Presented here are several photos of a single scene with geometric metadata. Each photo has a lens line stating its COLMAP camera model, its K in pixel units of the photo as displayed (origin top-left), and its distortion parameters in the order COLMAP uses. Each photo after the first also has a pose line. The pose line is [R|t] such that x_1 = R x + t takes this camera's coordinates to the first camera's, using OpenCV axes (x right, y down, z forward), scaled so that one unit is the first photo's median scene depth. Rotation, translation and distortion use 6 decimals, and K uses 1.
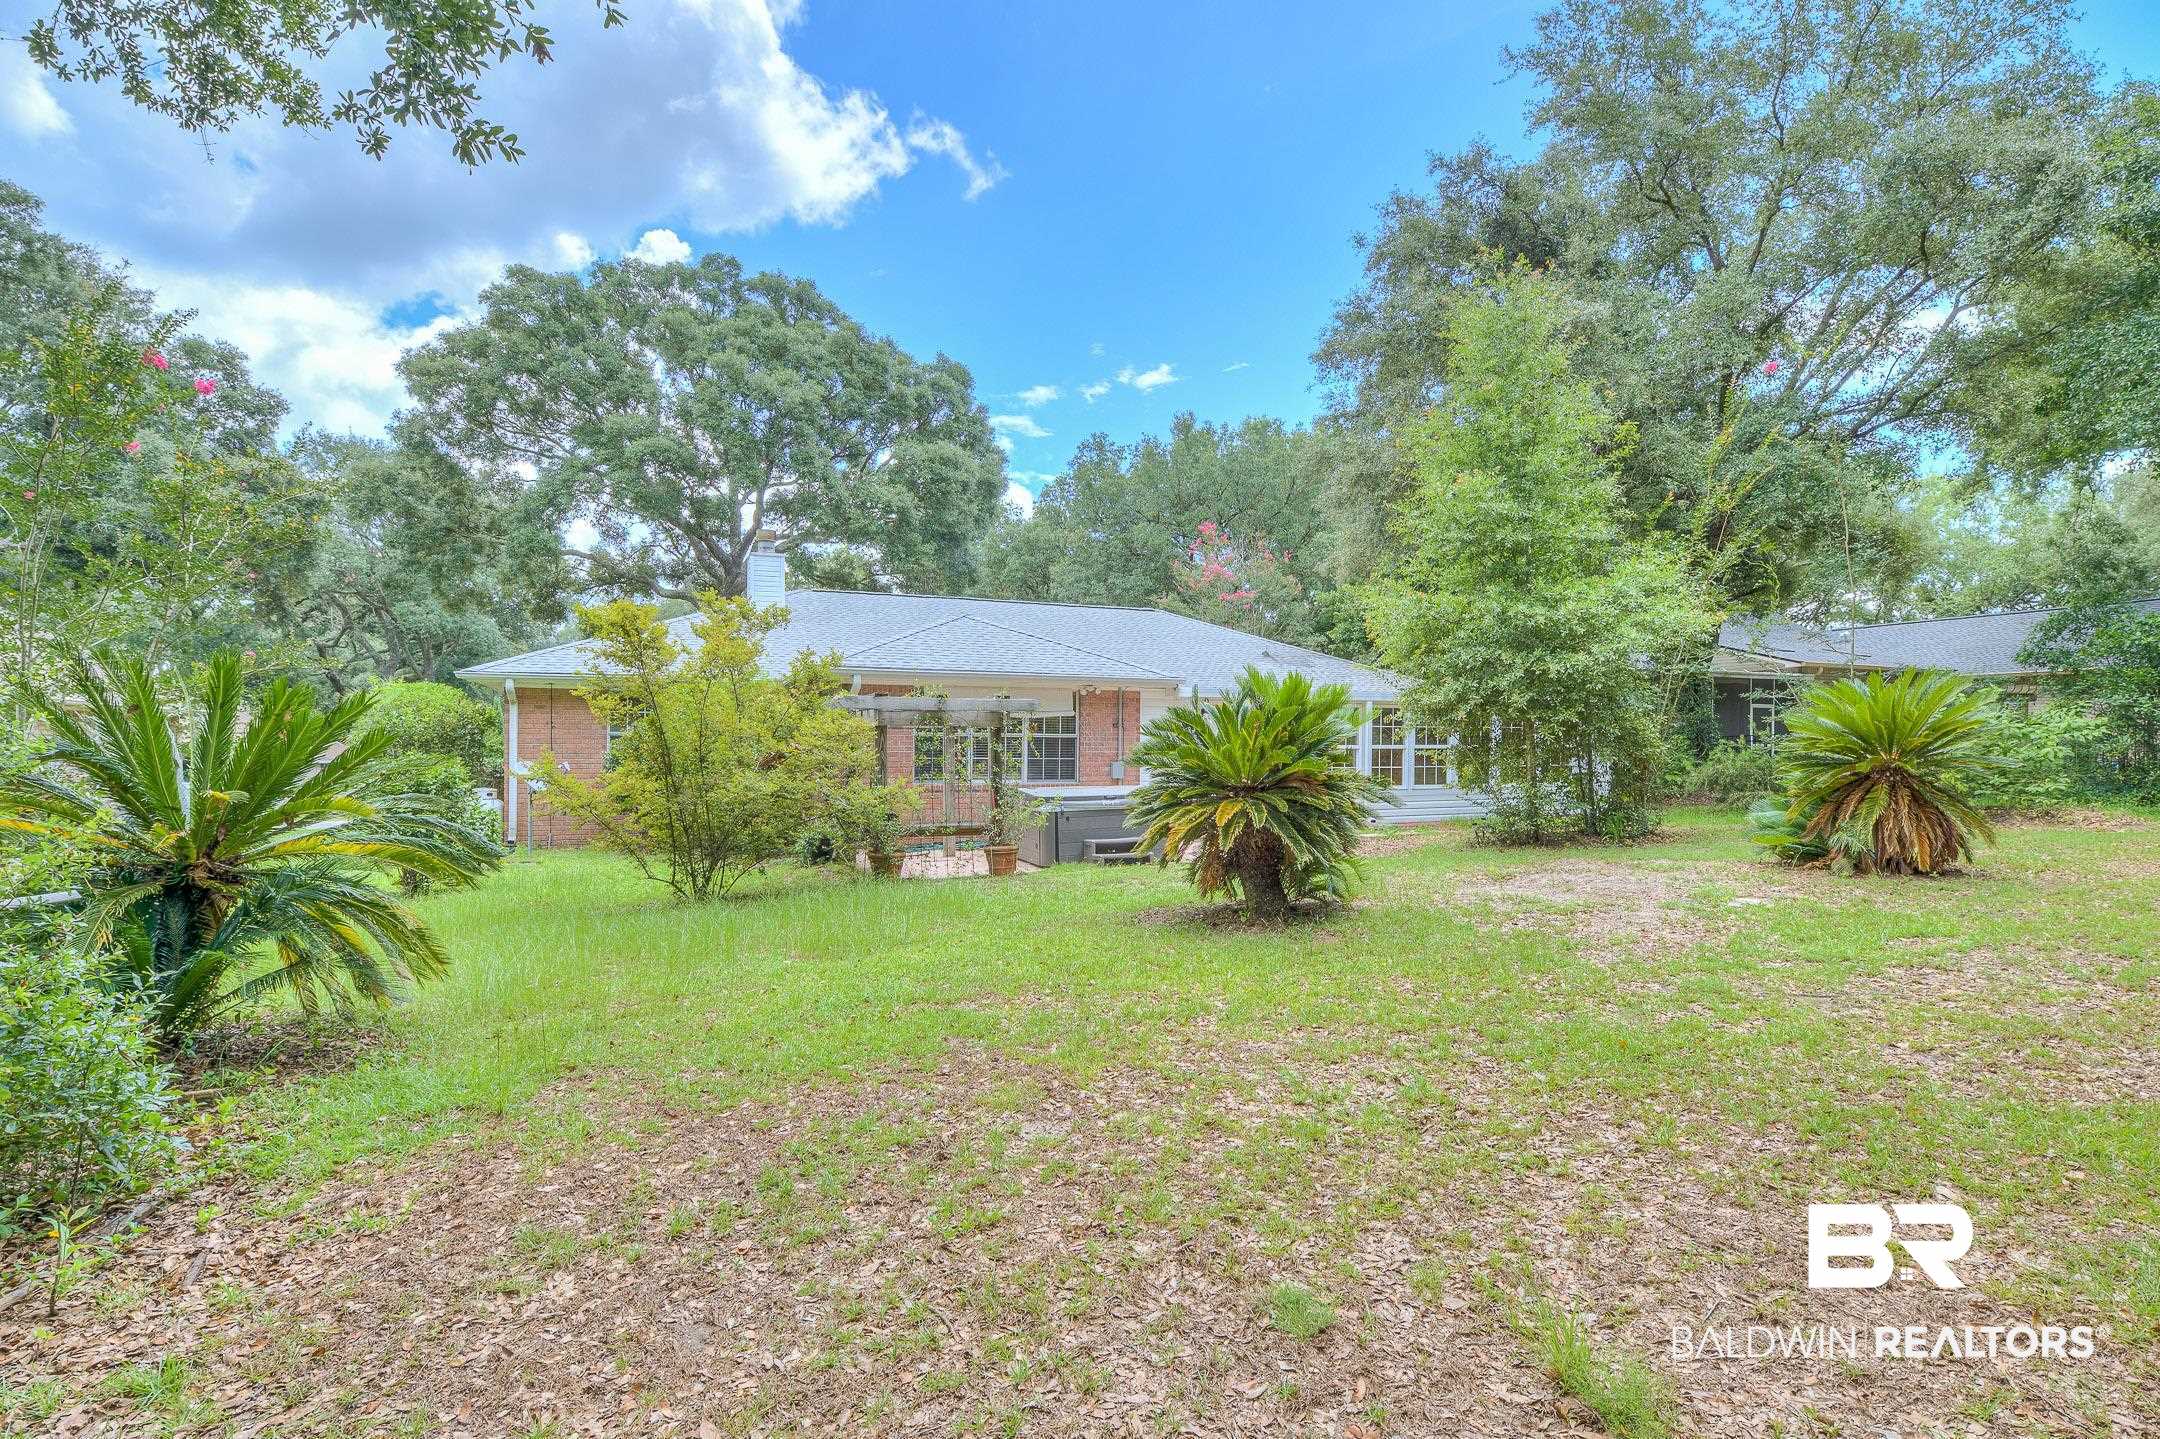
lens RADIAL K [[950.1, 0, 1079.3], [0, 950.1, 716.6], [0, 0, 1]] dist [-0.003147, 0.000592]
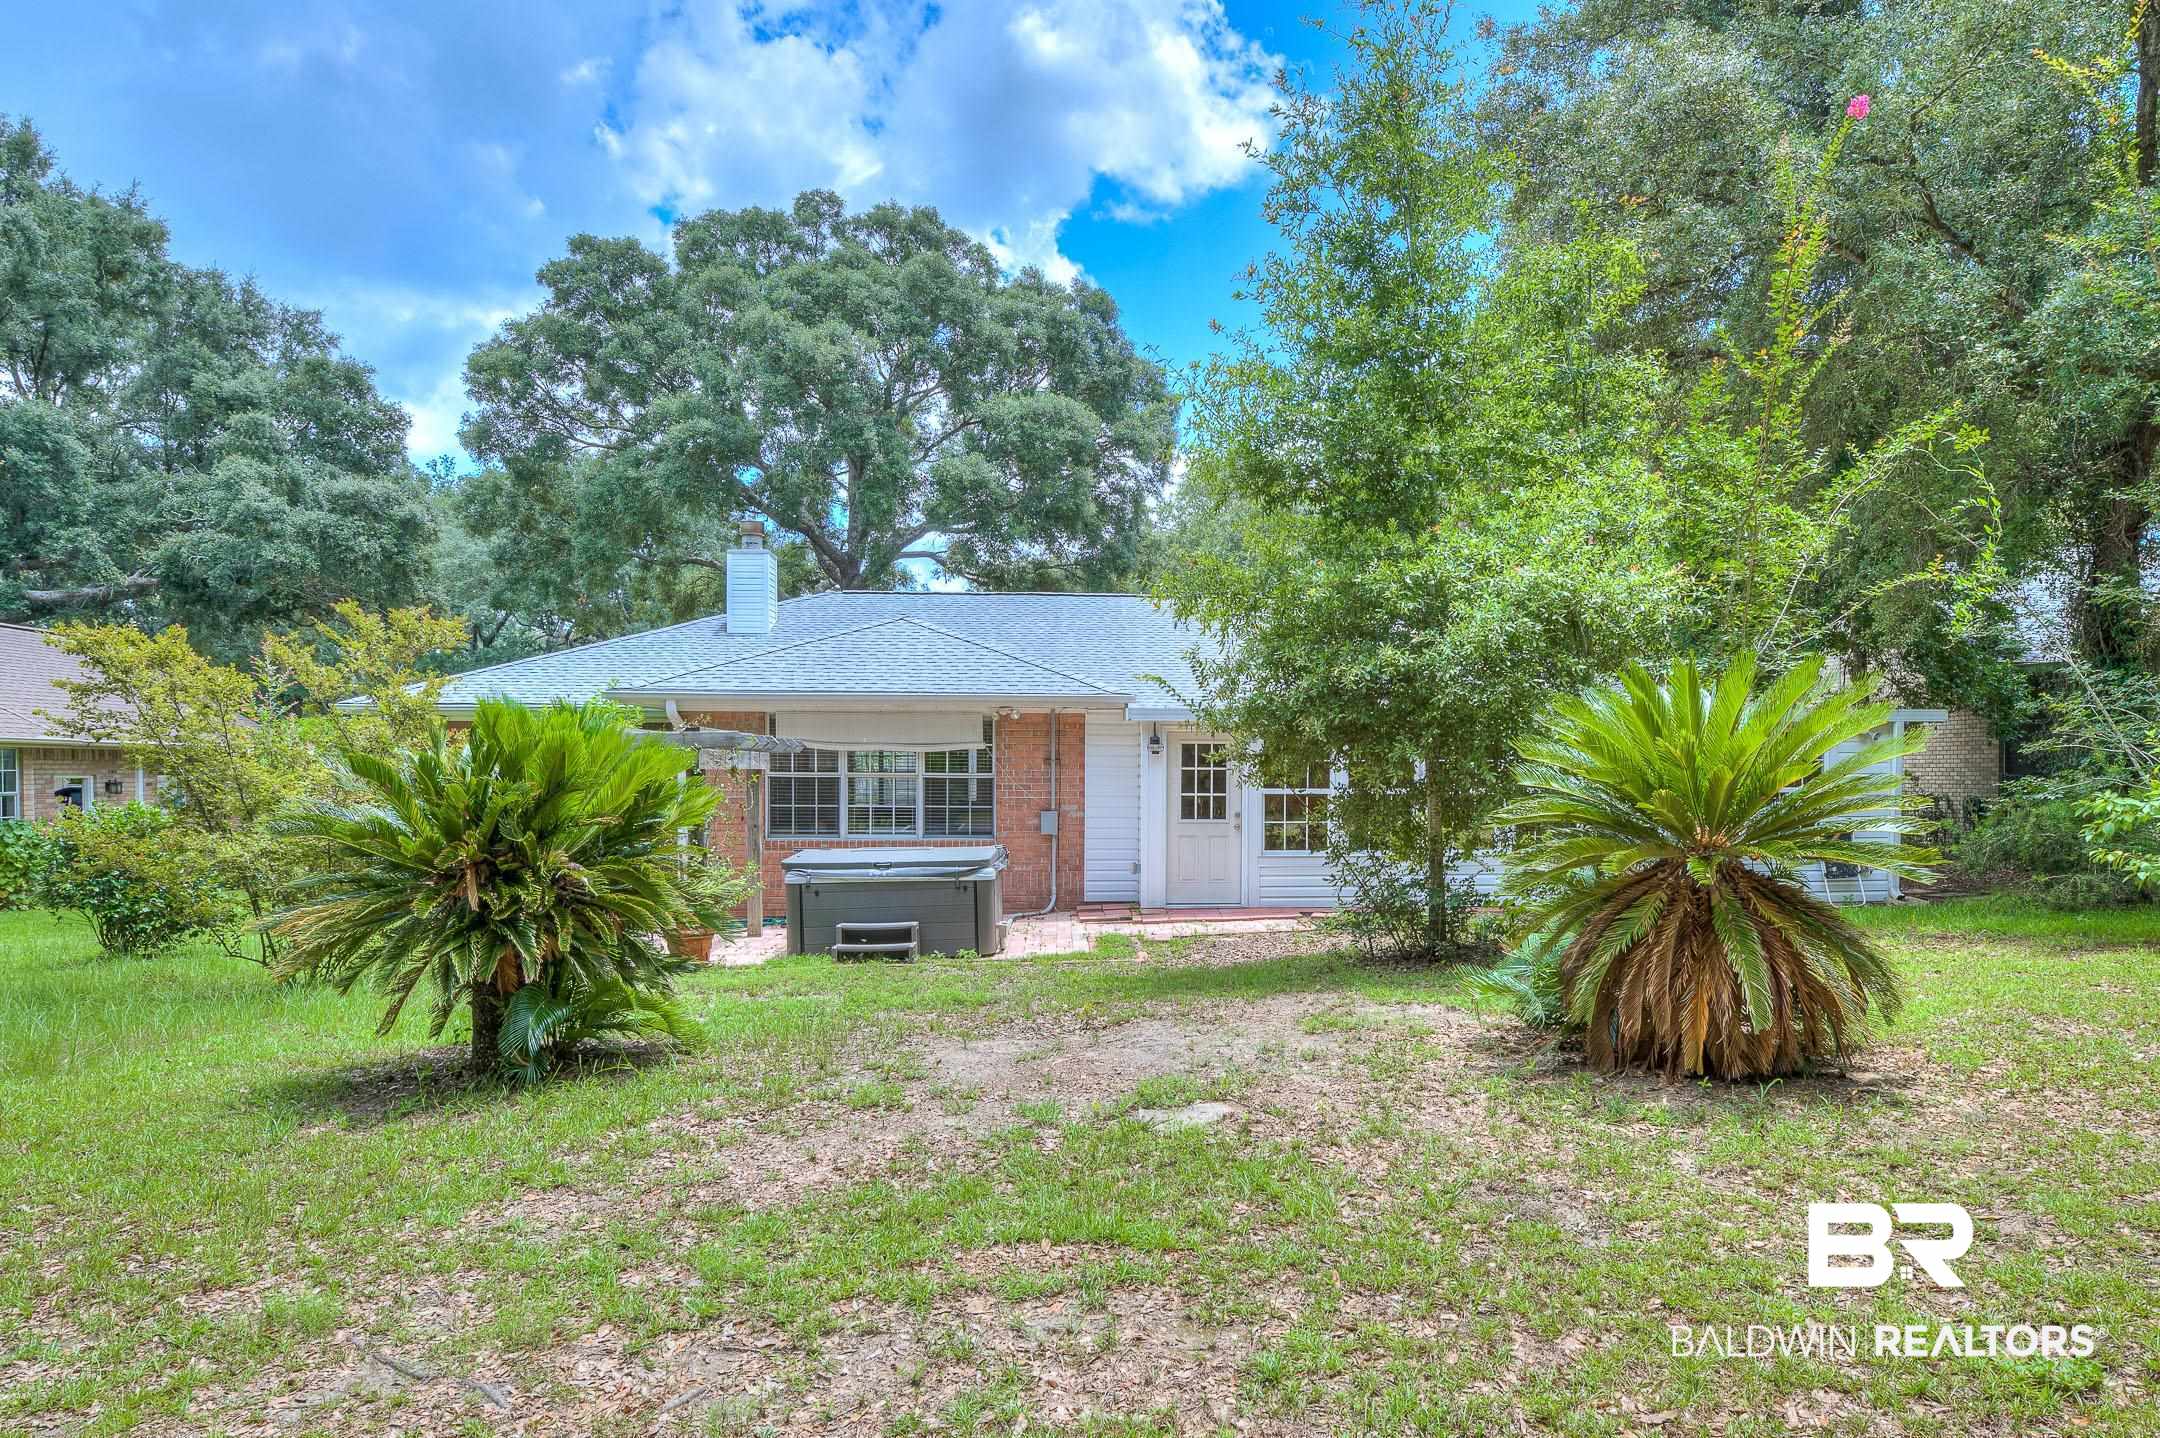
lens RADIAL K [[1222.9, 0, 1078.0], [0, 1222.9, 723.3], [0, 0, 1]] dist [0.000089, -0.000074]
pose [[0.956933, -0.016717, -0.289827, 0.333108], [0.012299, 0.999779, -0.017057, -0.003179], [0.290048, 0.012758, 0.956927, 0.119580]]
